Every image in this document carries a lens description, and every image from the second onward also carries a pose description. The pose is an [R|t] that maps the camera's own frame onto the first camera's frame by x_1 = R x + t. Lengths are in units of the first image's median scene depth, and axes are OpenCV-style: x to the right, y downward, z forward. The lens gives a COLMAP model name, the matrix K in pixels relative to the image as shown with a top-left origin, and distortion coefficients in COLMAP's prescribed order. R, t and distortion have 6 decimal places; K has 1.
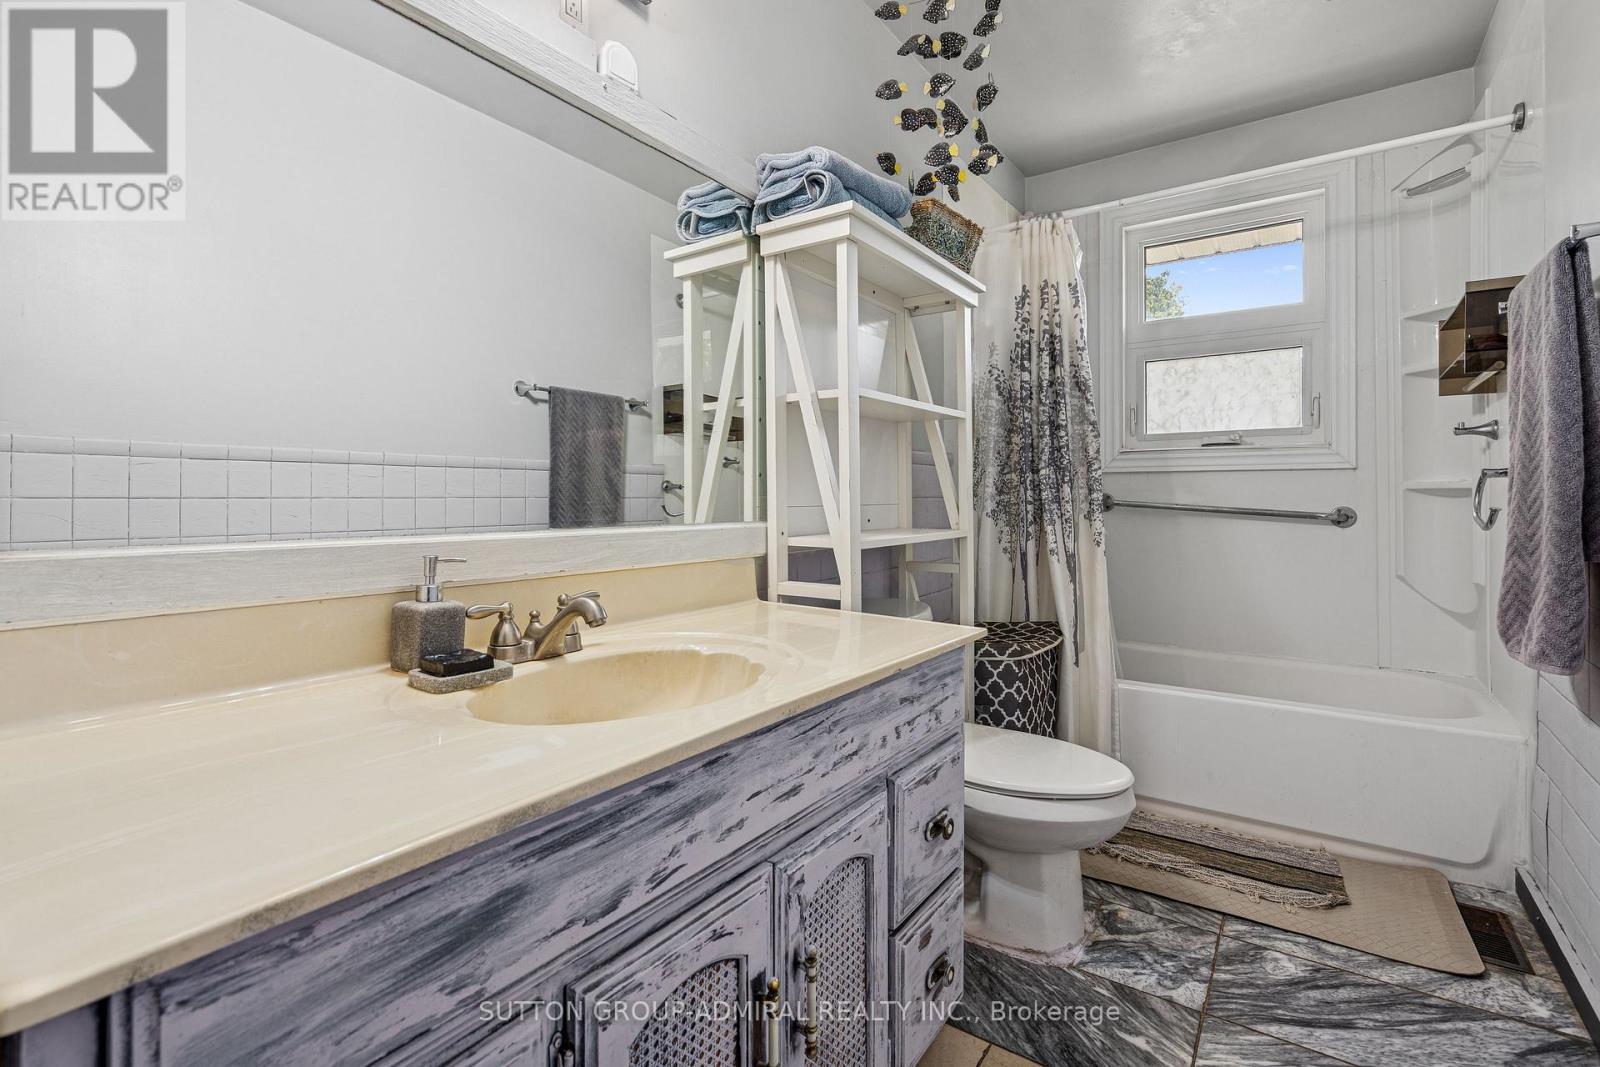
lens RADIAL K [[729.5, 0, 803.5], [0, 729.5, 492.1], [0, 0, 1]] dist [0.002552, -0.000966]
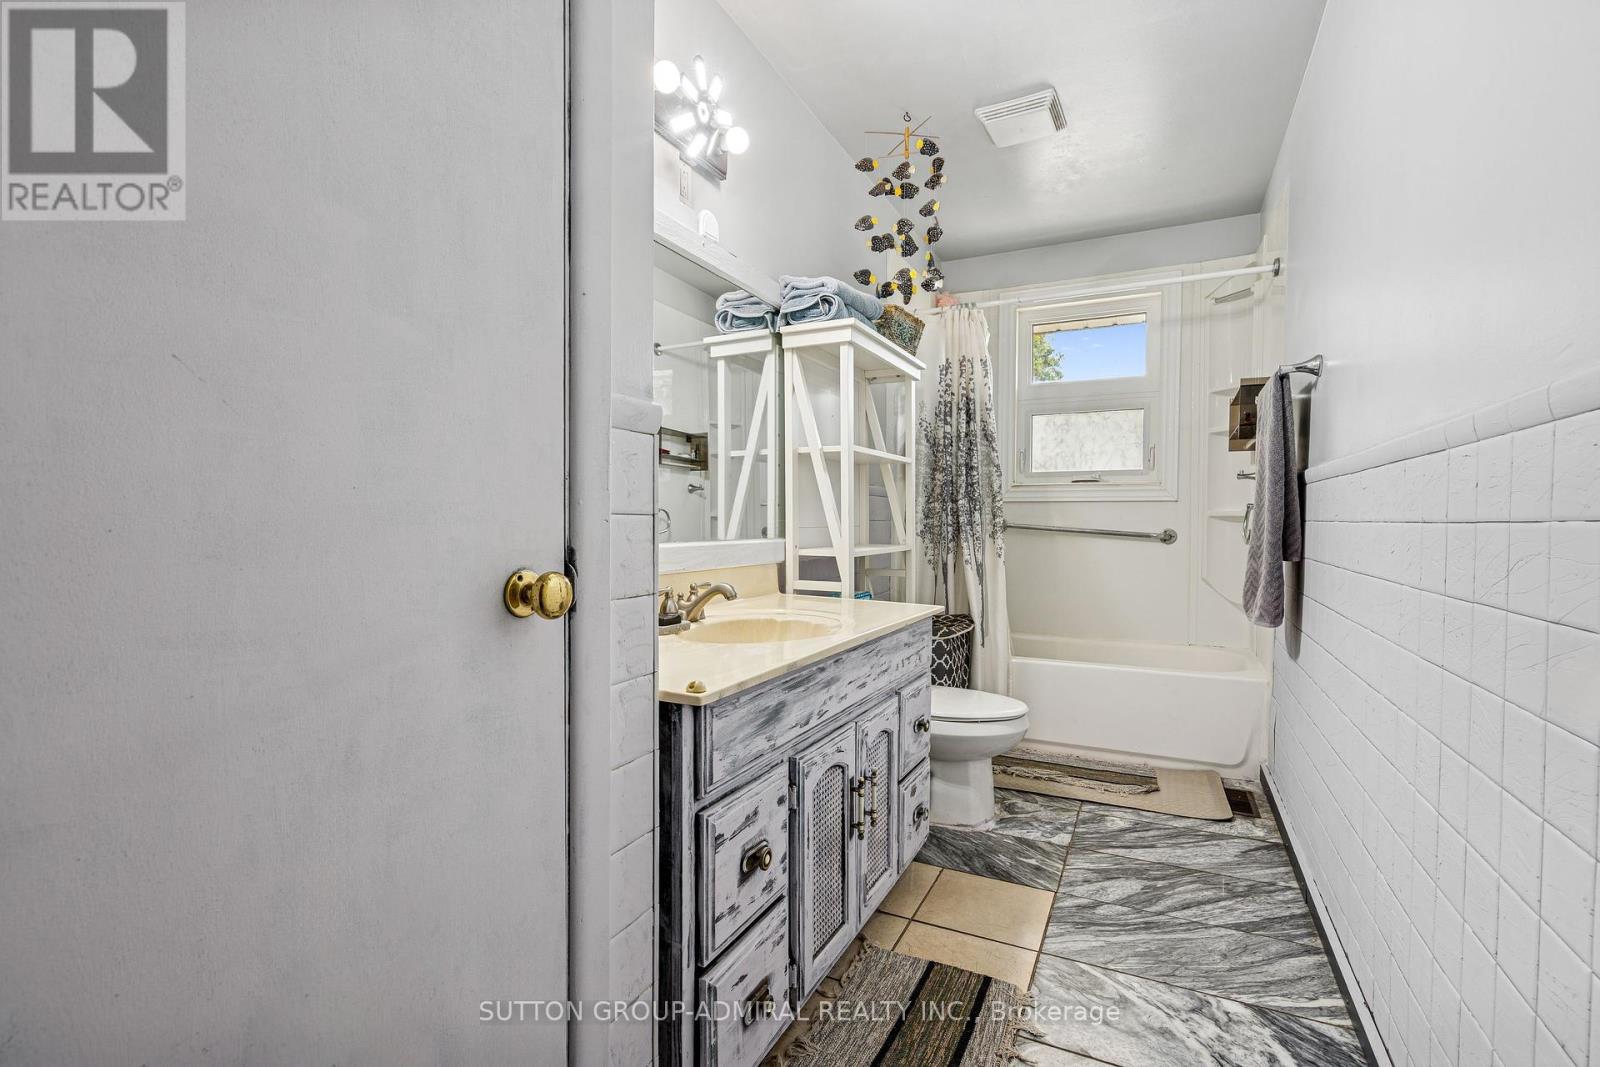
lens RADIAL K [[729.5, 0, 799.1], [0, 729.5, 535.7], [0, 0, 1]] dist [0.002552, -0.000966]
pose [[0.989080, 0.001637, 0.147368, -0.221178], [-0.006231, 0.999509, 0.030718, -0.007305], [-0.147245, -0.031301, 0.988605, -0.379726]]
